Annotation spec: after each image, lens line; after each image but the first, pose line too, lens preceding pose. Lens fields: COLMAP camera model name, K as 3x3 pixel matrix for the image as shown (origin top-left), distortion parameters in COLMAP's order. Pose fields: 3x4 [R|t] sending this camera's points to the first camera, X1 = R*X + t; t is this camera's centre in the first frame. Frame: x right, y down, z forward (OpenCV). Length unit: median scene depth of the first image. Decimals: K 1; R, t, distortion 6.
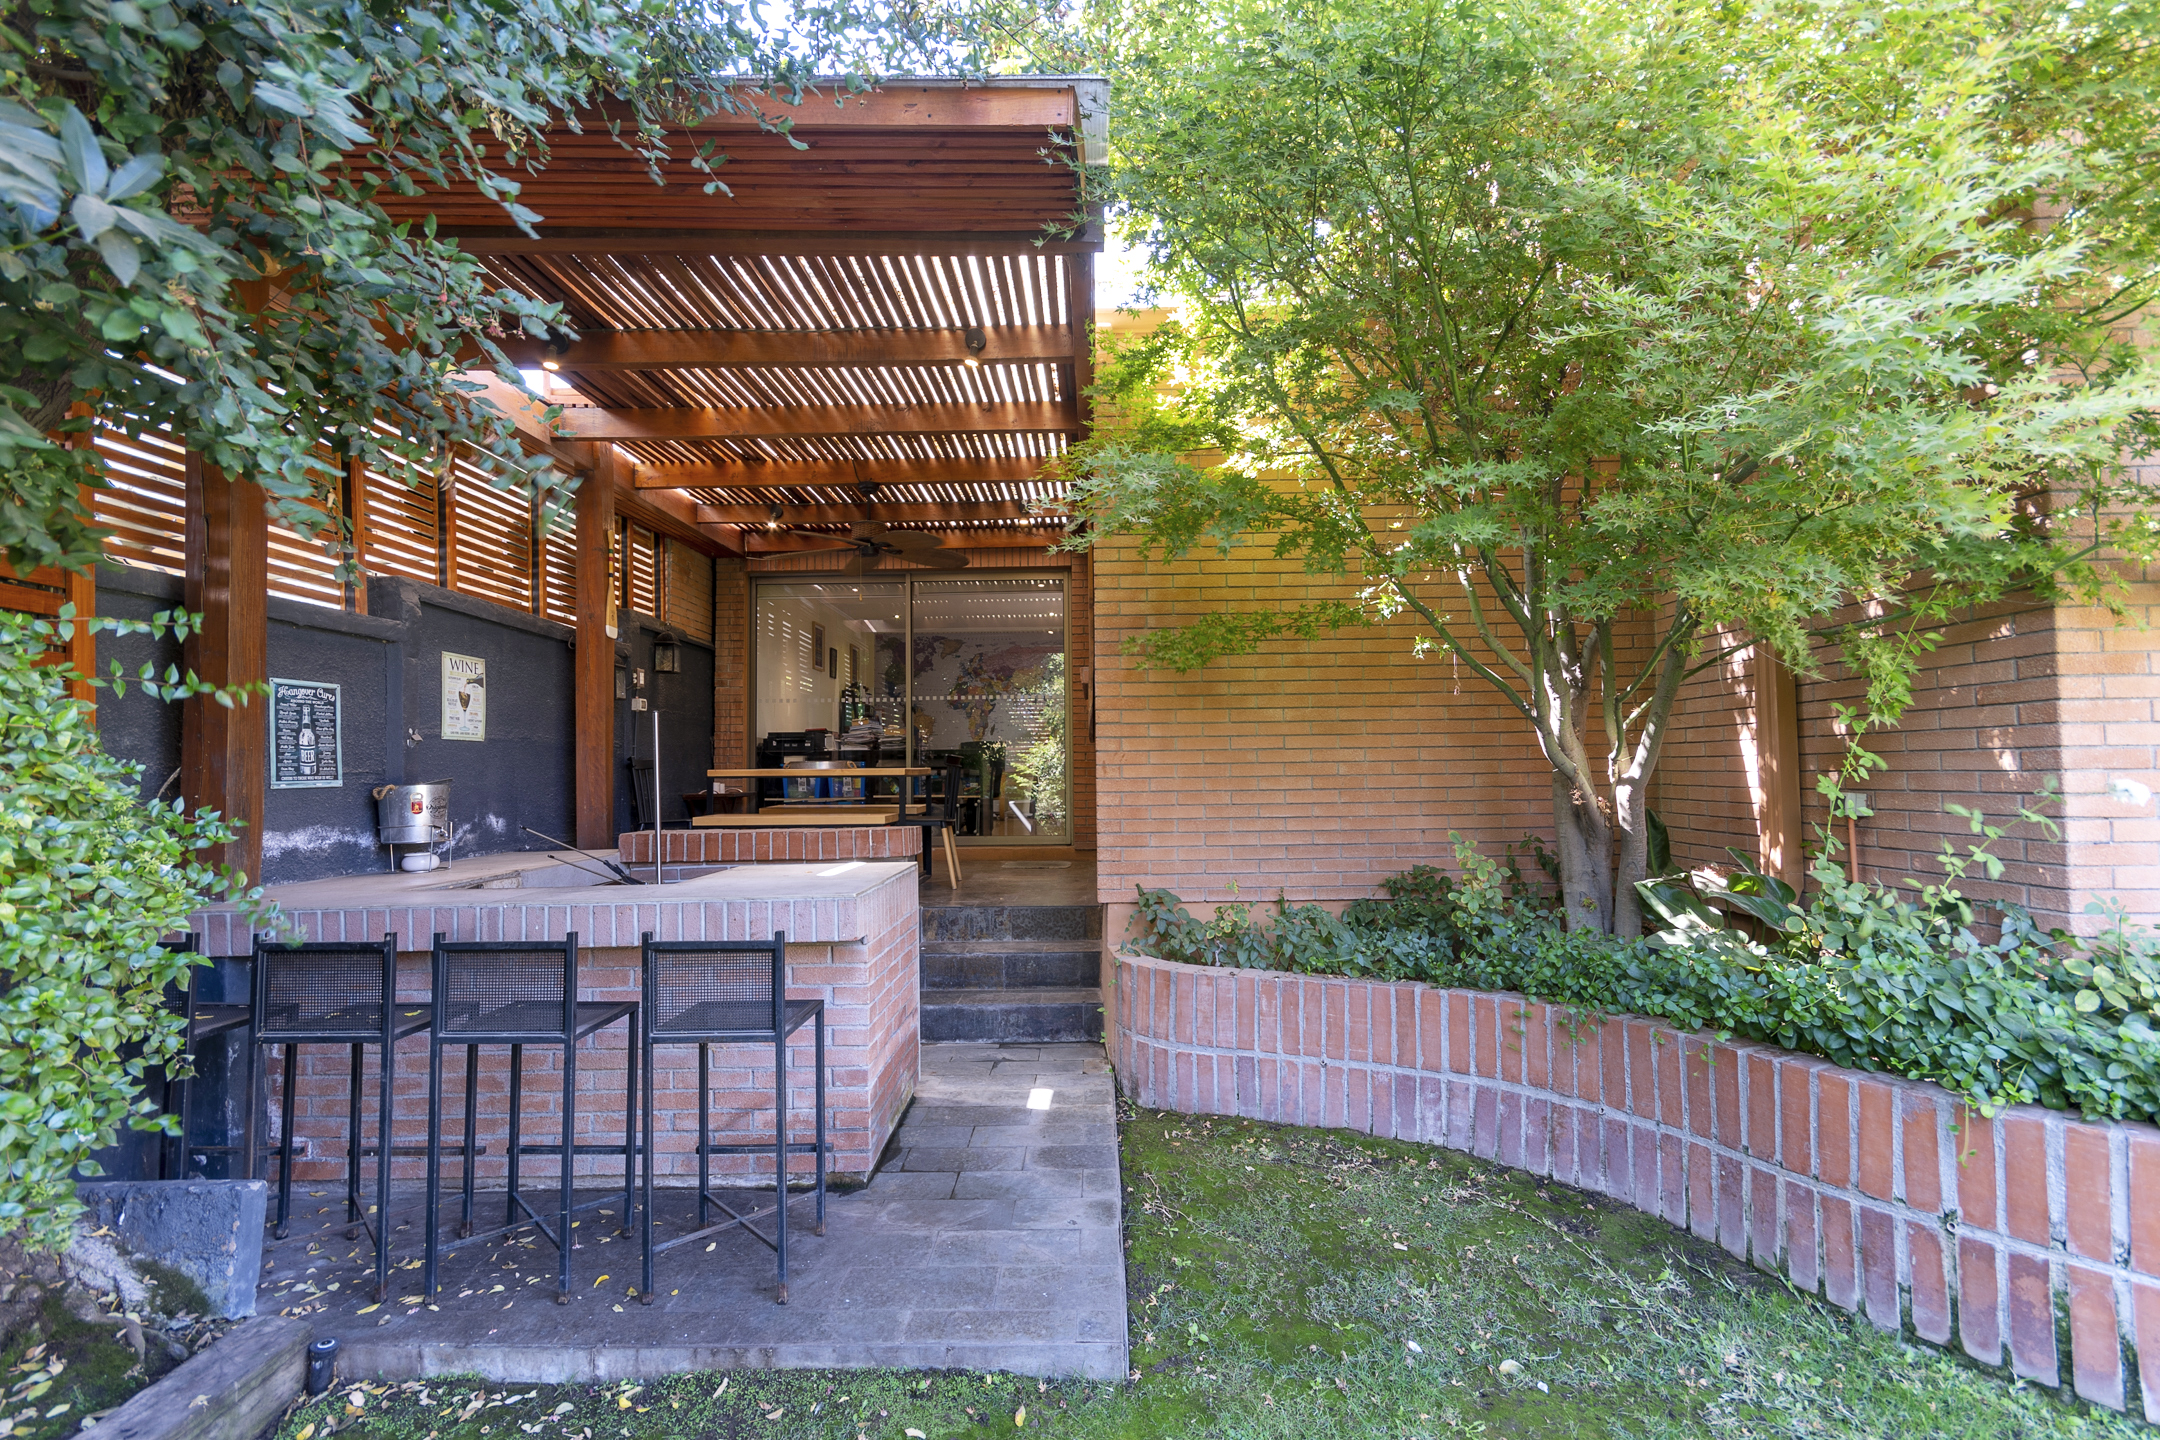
lens RADIAL K [[964.2, 0, 1088.2], [0, 964.2, 726.5], [0, 0, 1]] dist [0.005265, -0.001567]
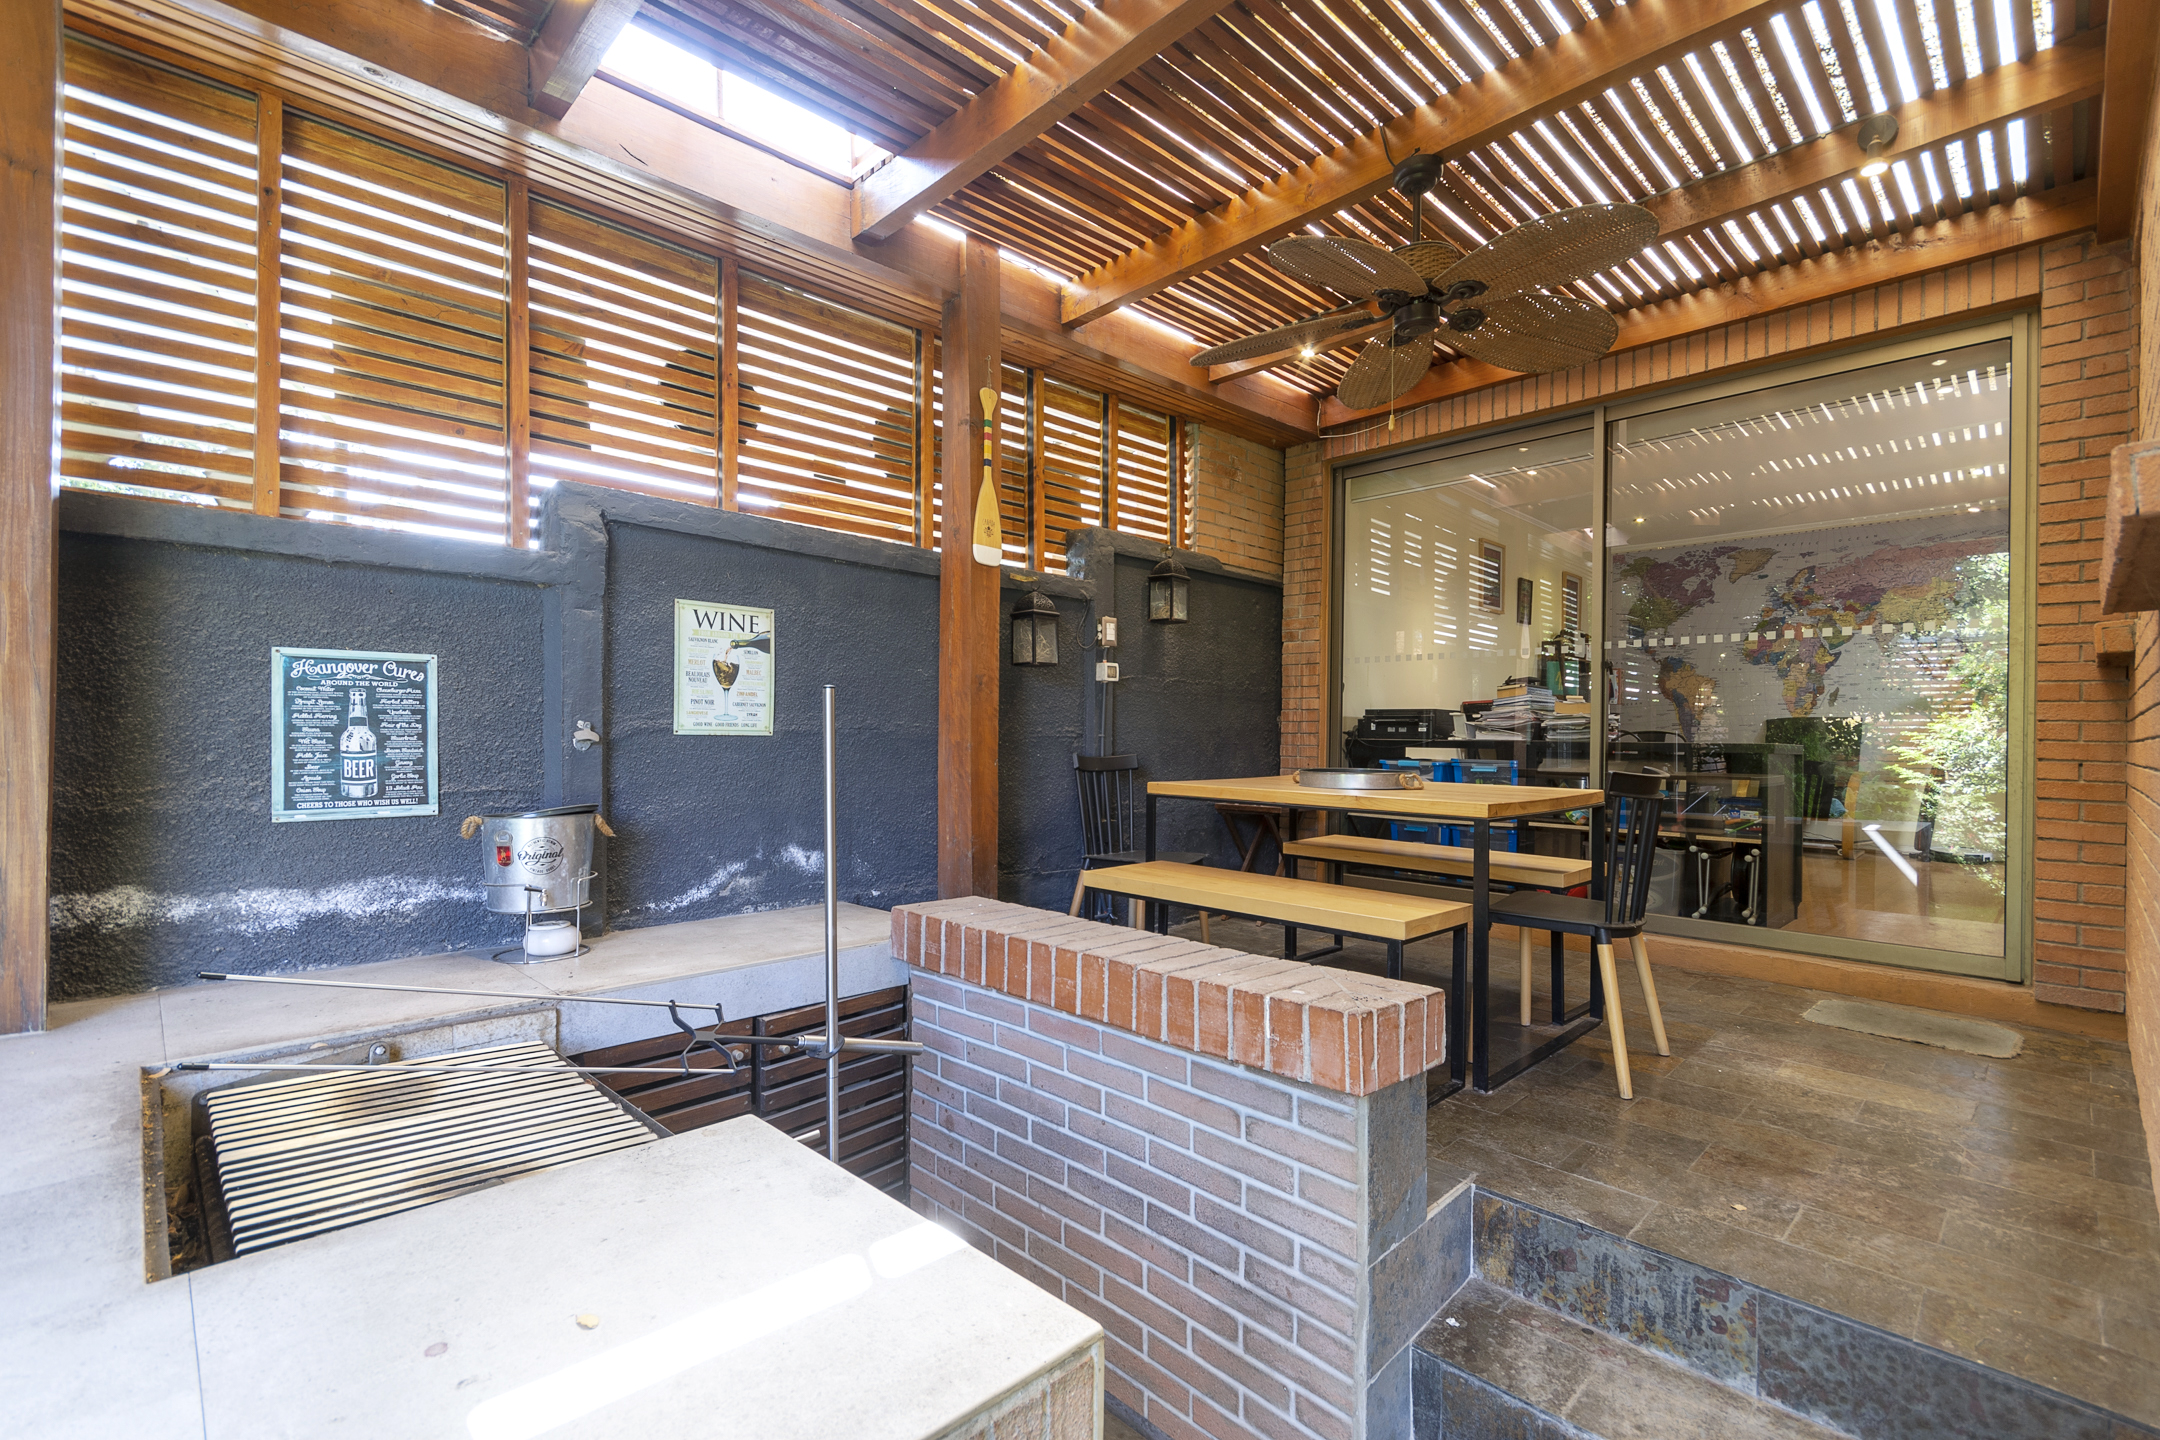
lens RADIAL K [[964.2, 0, 1076.5], [0, 964.2, 738.8], [0, 0, 1]] dist [0.005265, -0.001567]
pose [[0.704014, 0.017604, -0.709968, -0.016857], [0.015562, 0.999070, 0.040204, -0.005425], [0.710016, -0.039352, 0.703085, 0.660413]]
